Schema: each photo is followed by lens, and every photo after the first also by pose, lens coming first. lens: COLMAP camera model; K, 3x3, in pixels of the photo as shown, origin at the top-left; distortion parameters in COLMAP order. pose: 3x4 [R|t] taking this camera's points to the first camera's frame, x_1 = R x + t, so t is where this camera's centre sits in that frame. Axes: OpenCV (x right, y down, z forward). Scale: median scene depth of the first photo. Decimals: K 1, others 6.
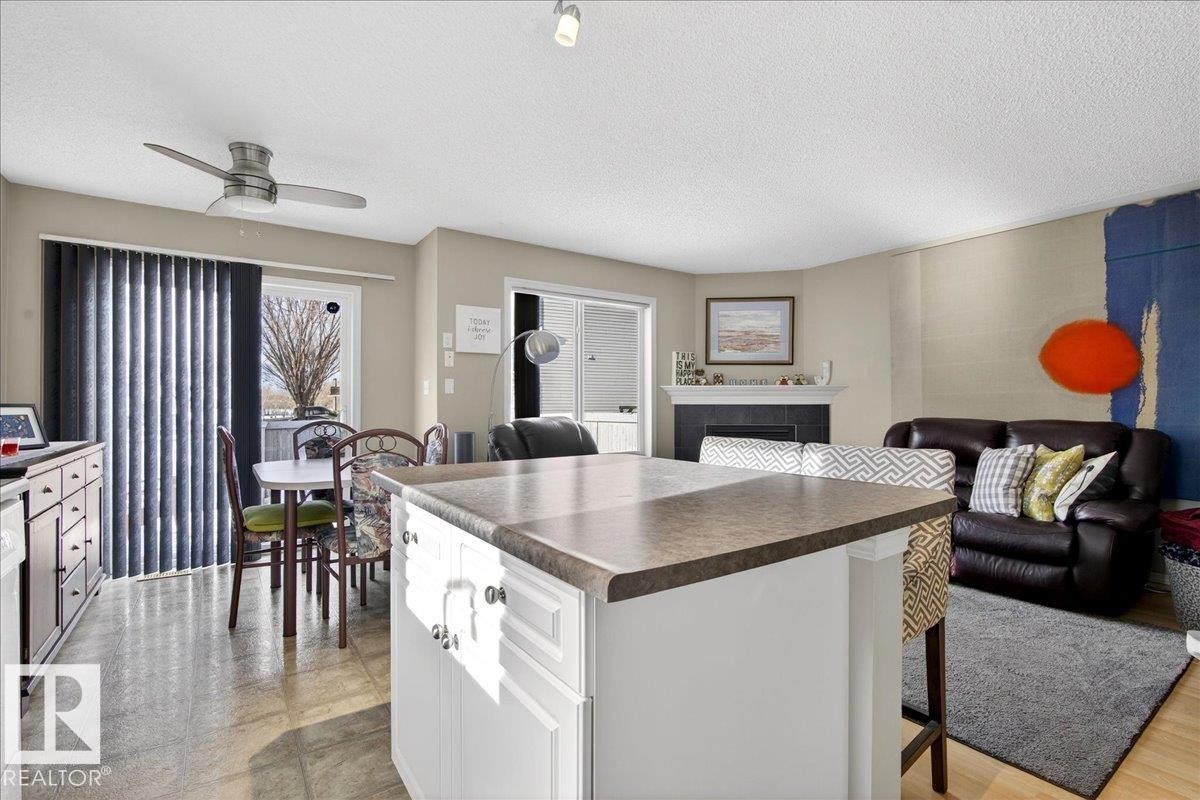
lens RADIAL K [[556.6, 0, 599.6], [0, 556.6, 404.8], [0, 0, 1]] dist [-0.018221, 0.000549]
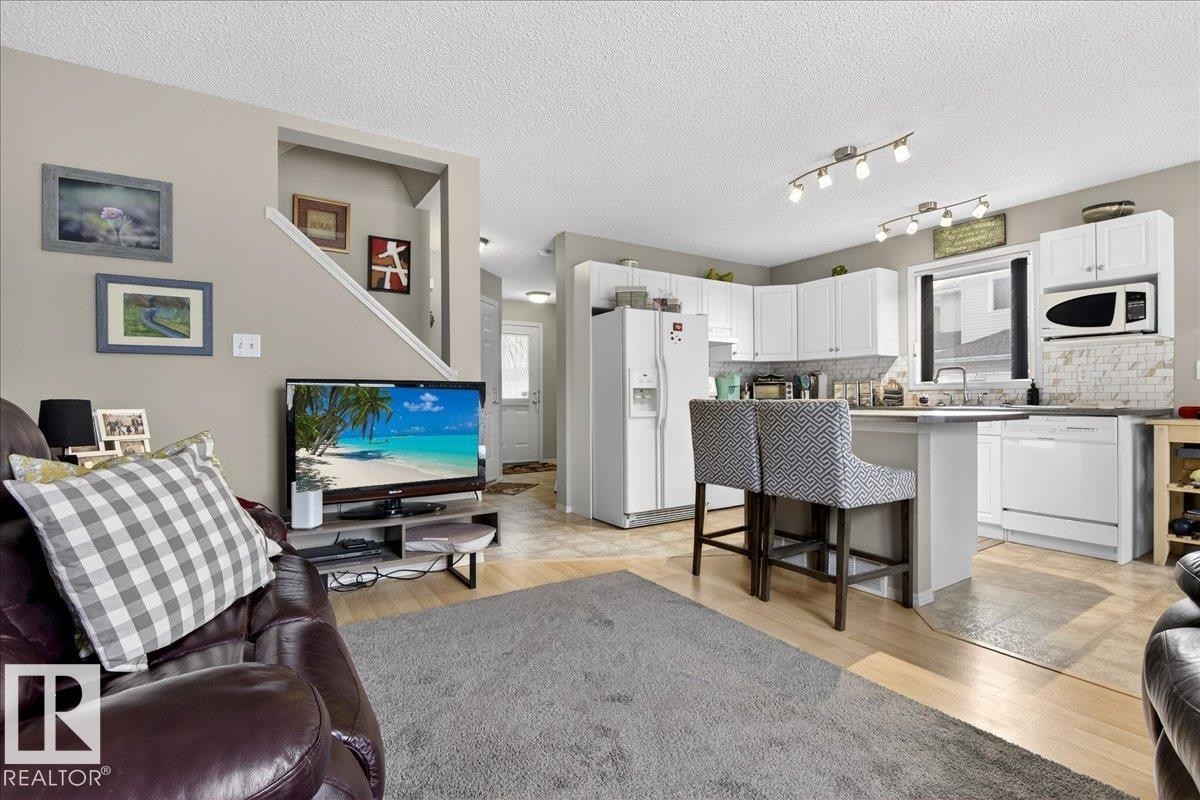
lens RADIAL K [[556.6, 0, 598.1], [0, 556.6, 401.4], [0, 0, 1]] dist [-0.018221, 0.000549]
pose [[-0.999079, 0.004078, 0.042708, 0.405911], [0.004191, 0.999988, 0.002550, 0.037855], [-0.042697, 0.002727, -0.999084, 1.375202]]
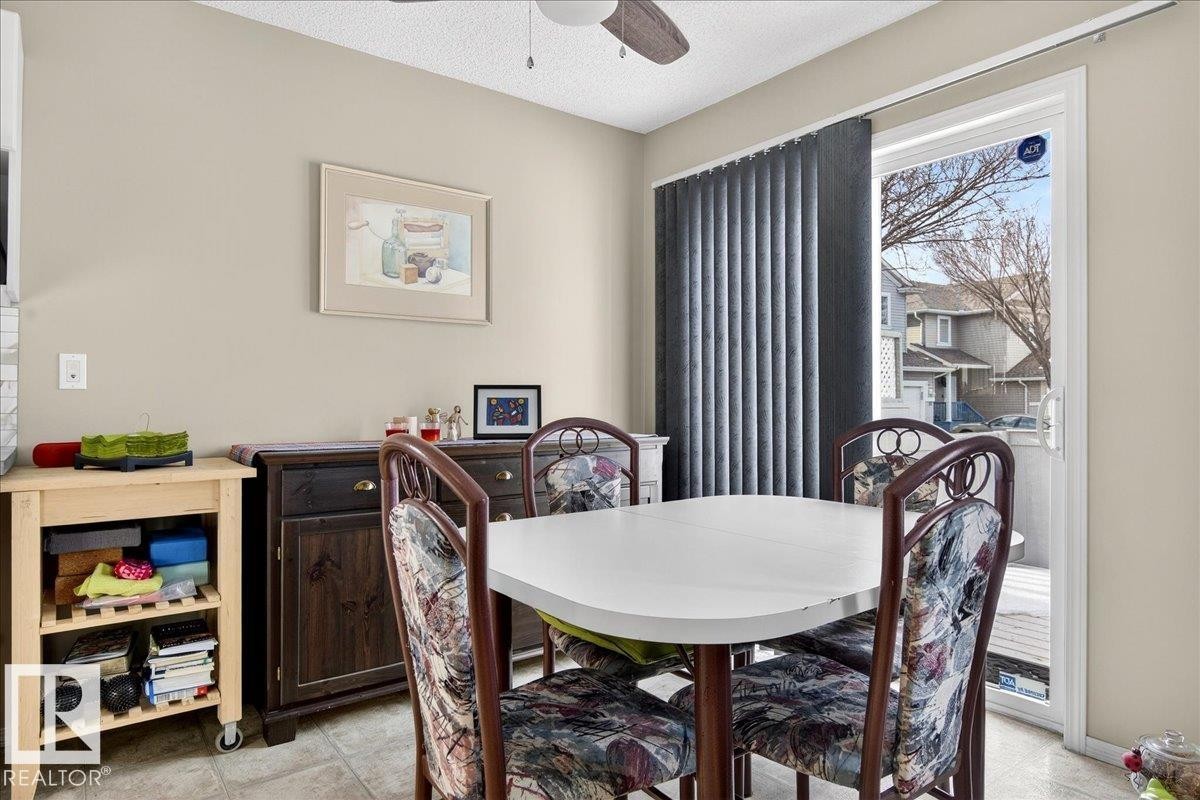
lens RADIAL K [[704.9, 0, 601.5], [0, 704.9, 394.4], [0, 0, 1]] dist [-0.002406, -0.000427]
pose [[0.040251, -0.006982, -0.999165, 0.038557], [0.000758, 0.999976, -0.006957, 0.015365], [0.999189, -0.000478, 0.040255, 0.820613]]
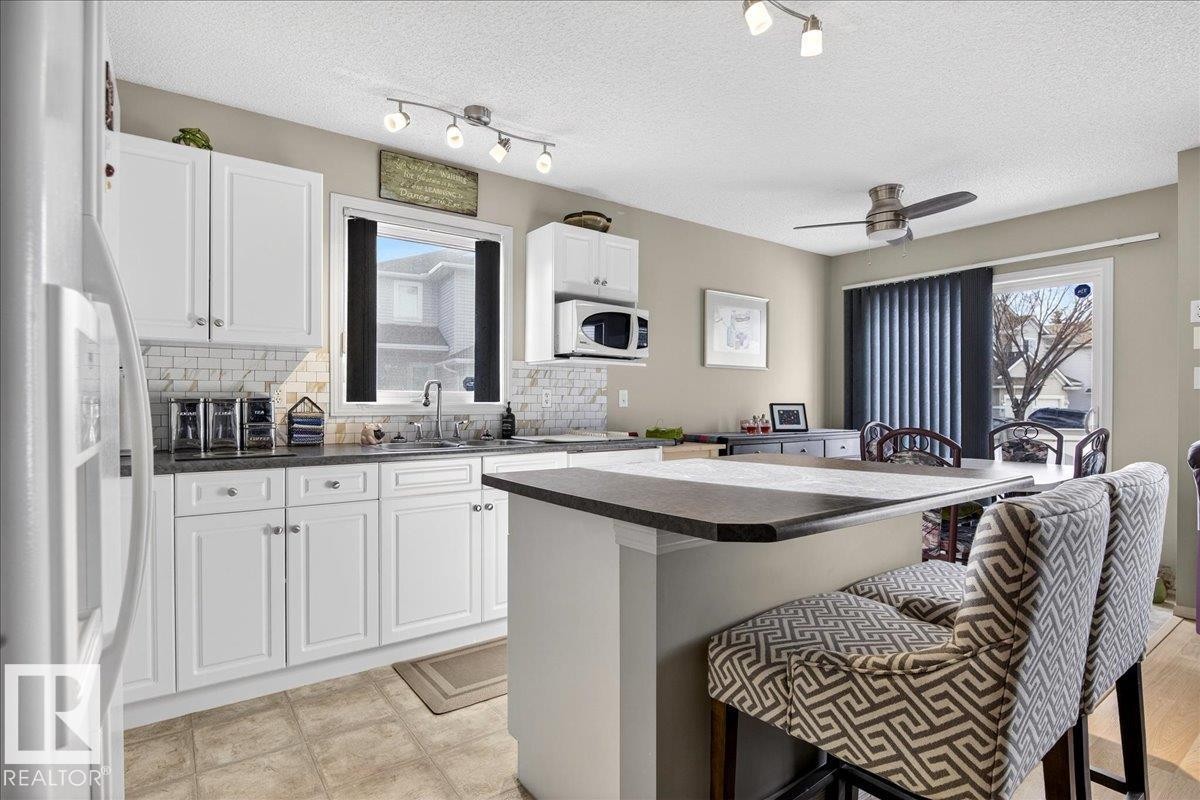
lens RADIAL K [[598.4, 0, 596.7], [0, 598.4, 406.3], [0, 0, 1]] dist [-0.015859, 0.002204]
pose [[0.020910, 0.006786, -0.999758, 0.523243], [-0.000524, 0.999977, 0.006777, -0.003347], [0.999781, 0.000382, 0.020913, 0.288289]]
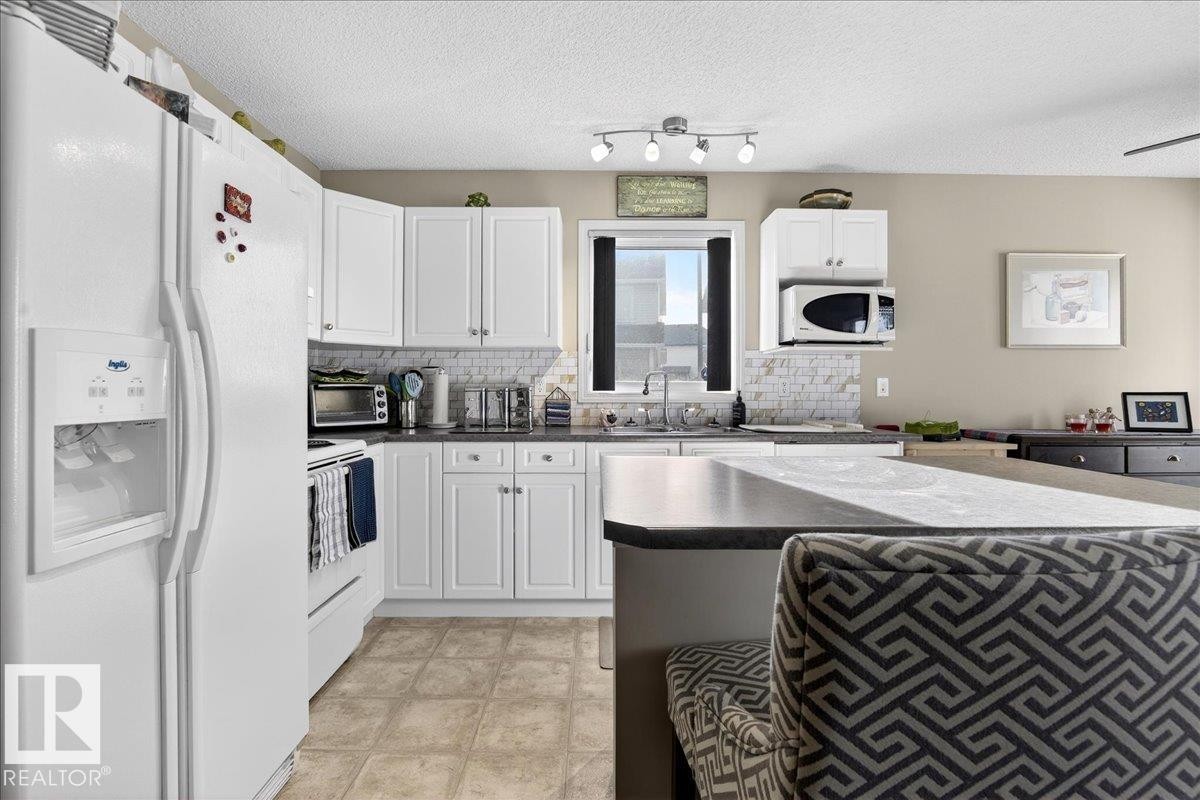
lens RADIAL K [[556.6, 0, 597.1], [0, 556.6, 385.6], [0, 0, 1]] dist [-0.018221, 0.000549]
pose [[-0.566567, -0.008921, -0.823967, 0.444139], [-0.000629, 0.999946, -0.010394, -0.002959], [0.824015, -0.005371, -0.566542, 0.499294]]
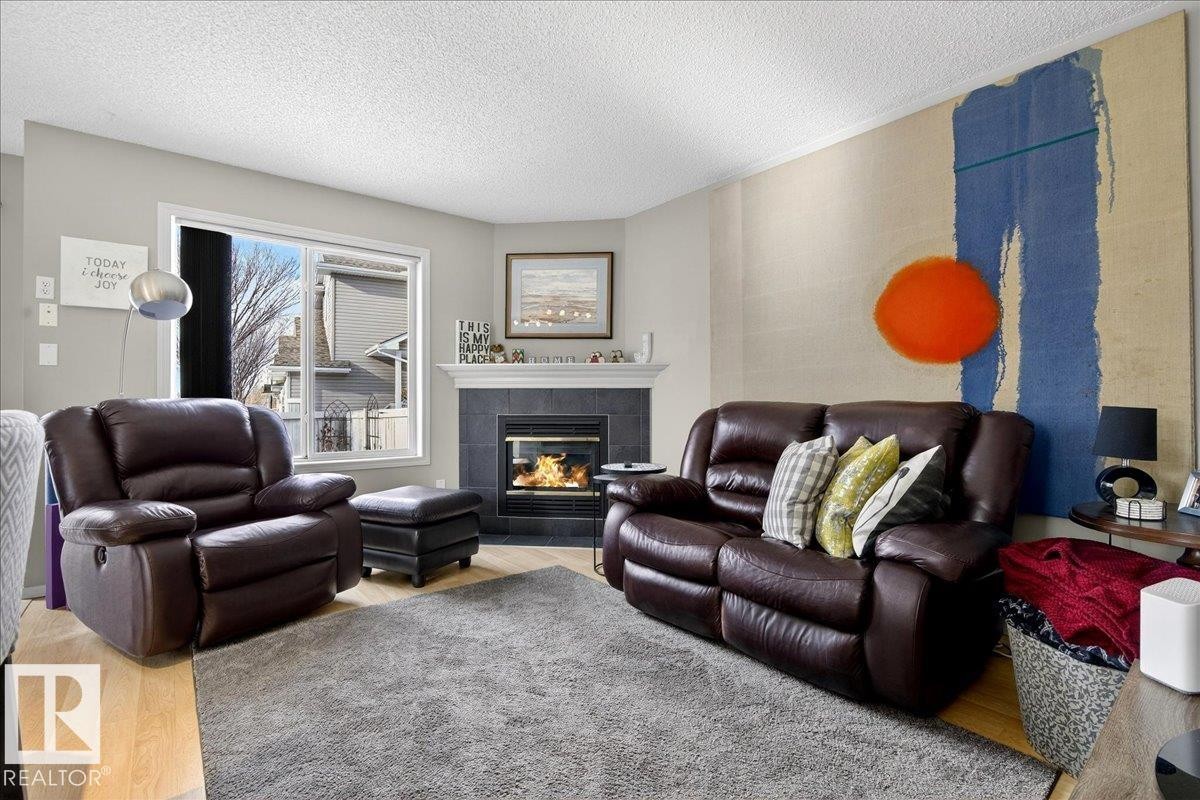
lens RADIAL K [[556.6, 0, 597.3], [0, 556.6, 405.4], [0, 0, 1]] dist [-0.018221, 0.000549]
pose [[0.998173, 0.001184, 0.060416, 0.439227], [-0.001279, 0.999998, 0.001536, 0.033406], [-0.060414, -0.001610, 0.998172, 0.337858]]
